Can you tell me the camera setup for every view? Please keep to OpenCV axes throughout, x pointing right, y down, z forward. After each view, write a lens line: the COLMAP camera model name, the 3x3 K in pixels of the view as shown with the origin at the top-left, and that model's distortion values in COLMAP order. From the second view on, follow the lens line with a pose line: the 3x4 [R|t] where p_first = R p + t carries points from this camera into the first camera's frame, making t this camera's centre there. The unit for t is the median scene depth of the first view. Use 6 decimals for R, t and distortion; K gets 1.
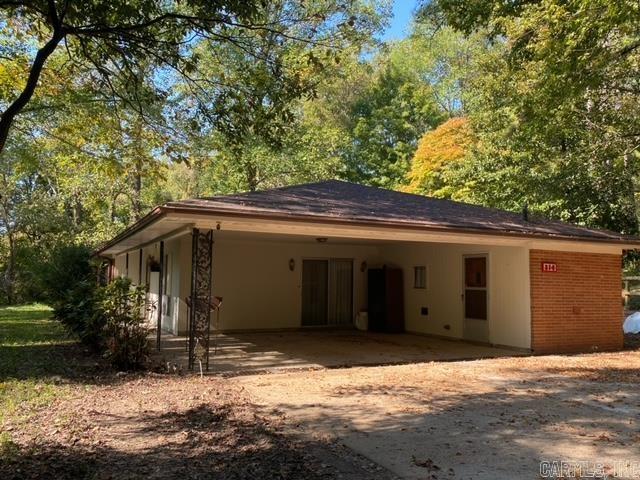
lens RADIAL K [[551.0, 0, 320.0], [0, 551.0, 240.0], [0, 0, 1]] dist [0.007012, -0.011723]
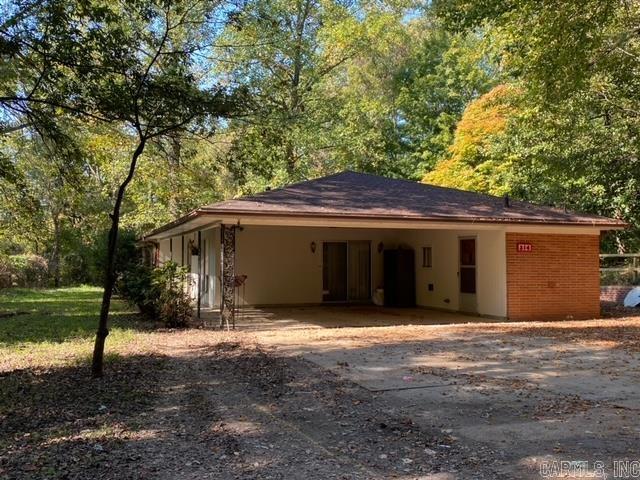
lens RADIAL K [[727.2, 0, 320.0], [0, 727.2, 240.0], [0, 0, 1]] dist [-0.006731, -0.003110]
pose [[0.992394, -0.014586, -0.122237, 0.139085], [0.020426, 0.998702, 0.046666, -0.036906], [0.121397, -0.048808, 0.991403, -0.449455]]
